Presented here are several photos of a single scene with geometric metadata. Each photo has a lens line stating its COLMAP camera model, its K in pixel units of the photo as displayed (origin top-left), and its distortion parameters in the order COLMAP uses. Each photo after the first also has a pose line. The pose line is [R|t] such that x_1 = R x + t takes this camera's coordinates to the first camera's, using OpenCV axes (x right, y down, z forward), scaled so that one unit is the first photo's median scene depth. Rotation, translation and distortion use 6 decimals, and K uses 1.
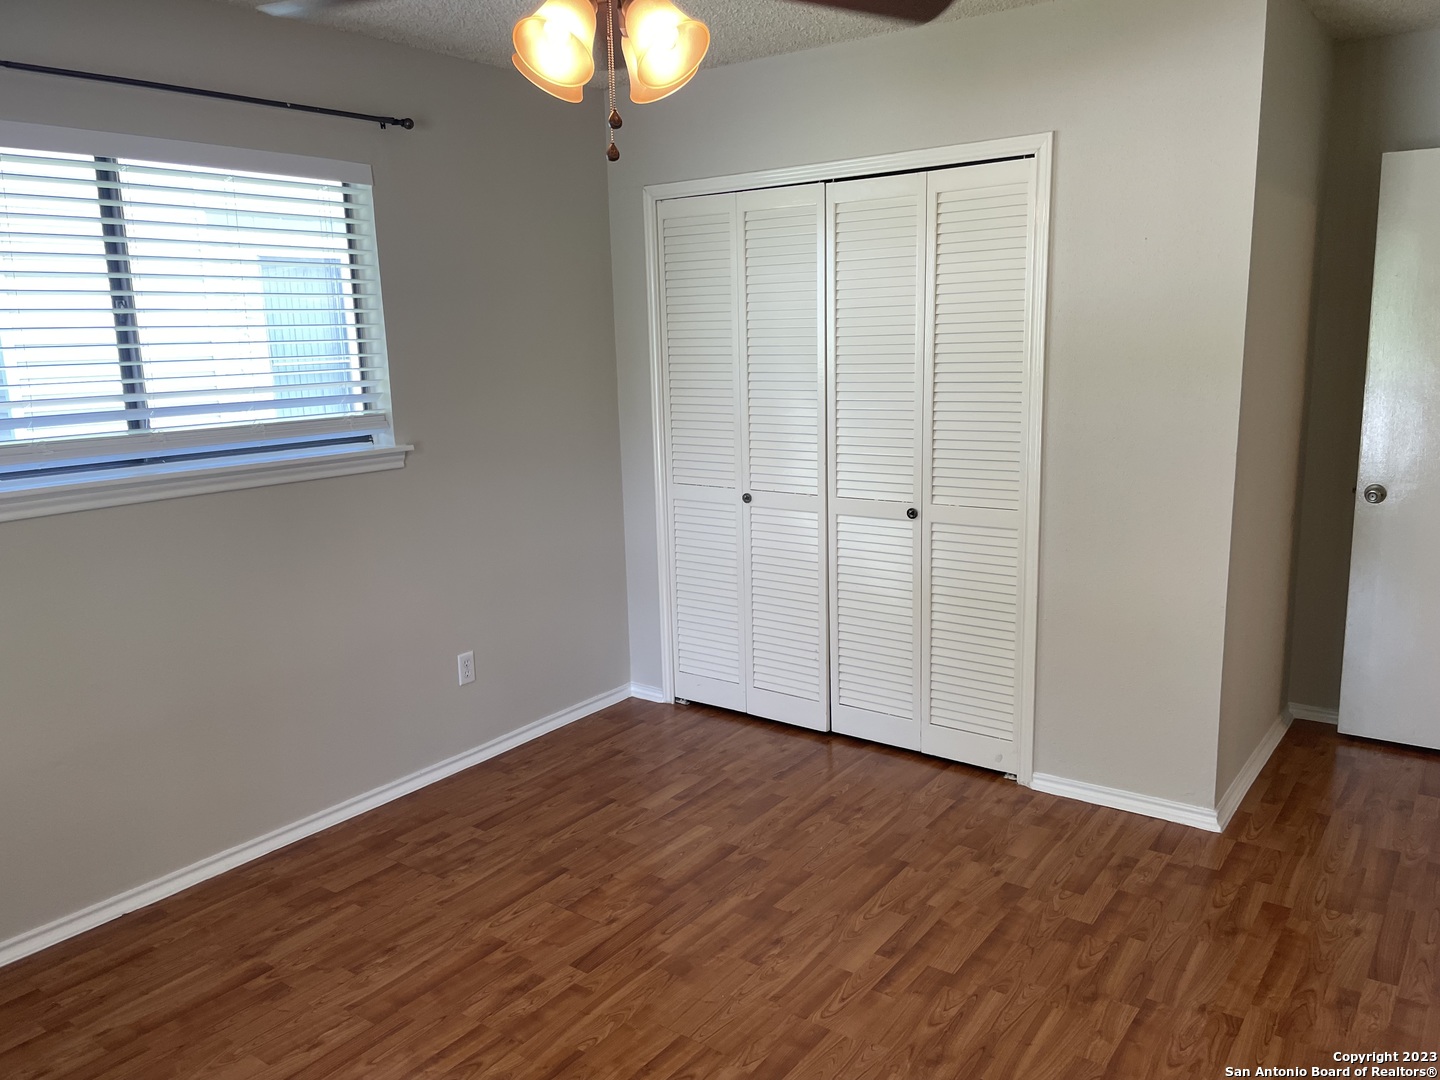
lens RADIAL K [[1088.8, 0, 728.3], [0, 1088.8, 548.1], [0, 0, 1]] dist [0.074625, -0.101667]
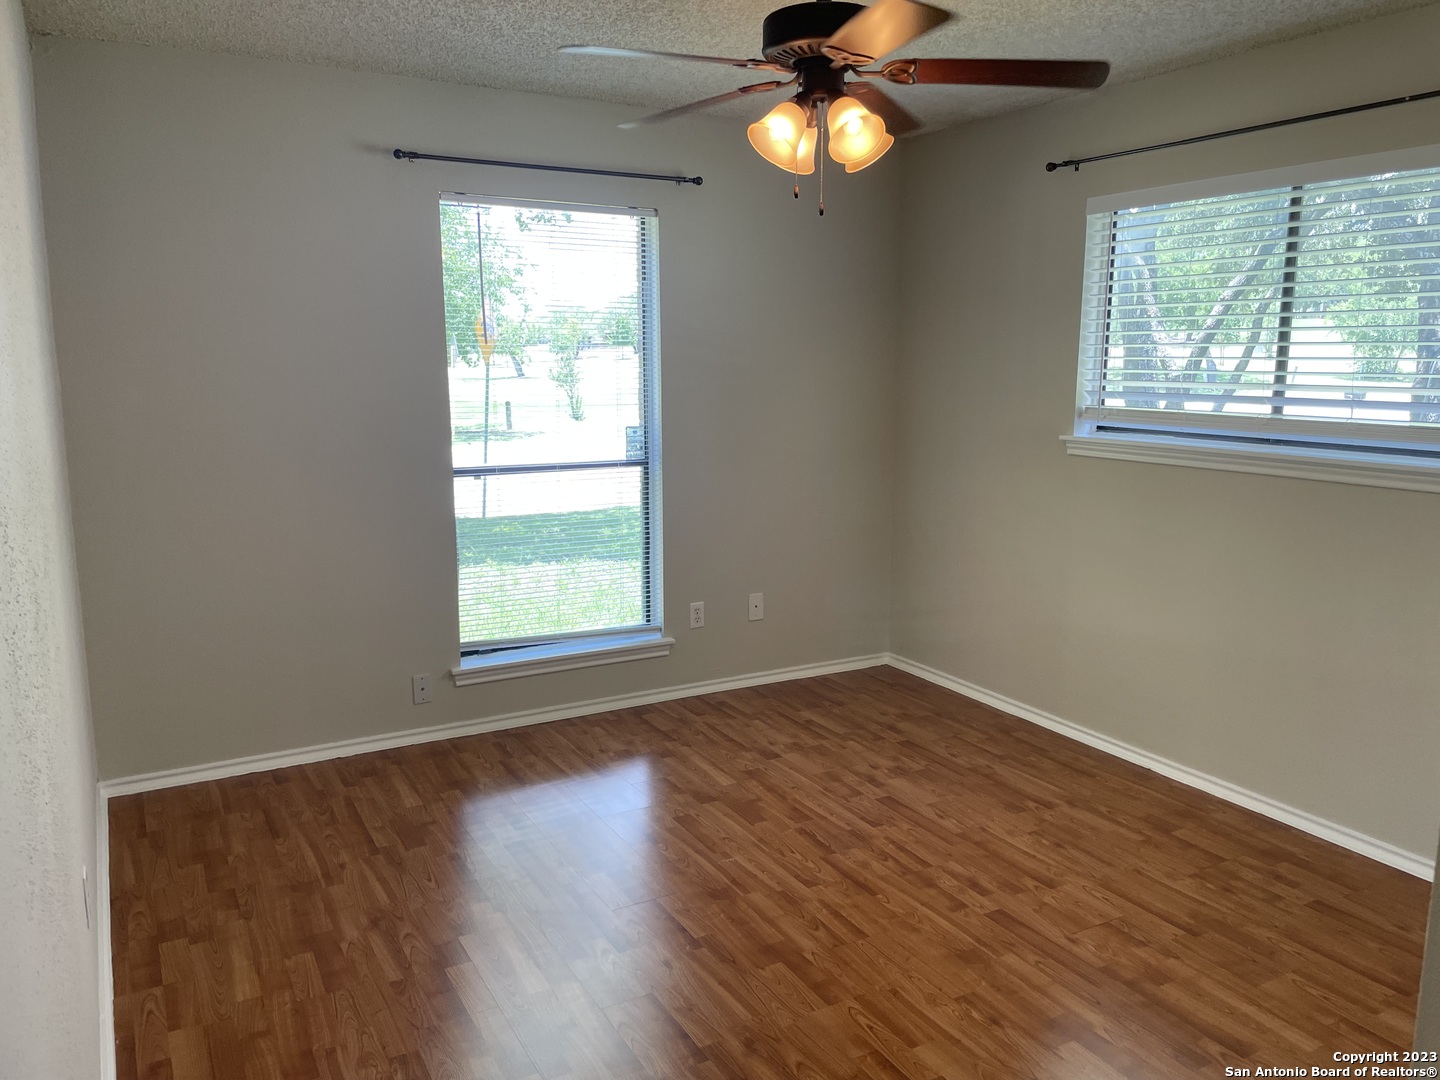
lens RADIAL K [[1088.8, 0, 725.0], [0, 1088.8, 535.3], [0, 0, 1]] dist [0.074625, -0.101667]
pose [[-0.418122, 0.172379, -0.891885, 0.829718], [-0.170496, 0.949489, 0.263443, -0.204917], [0.892247, 0.262214, -0.367612, 0.988799]]
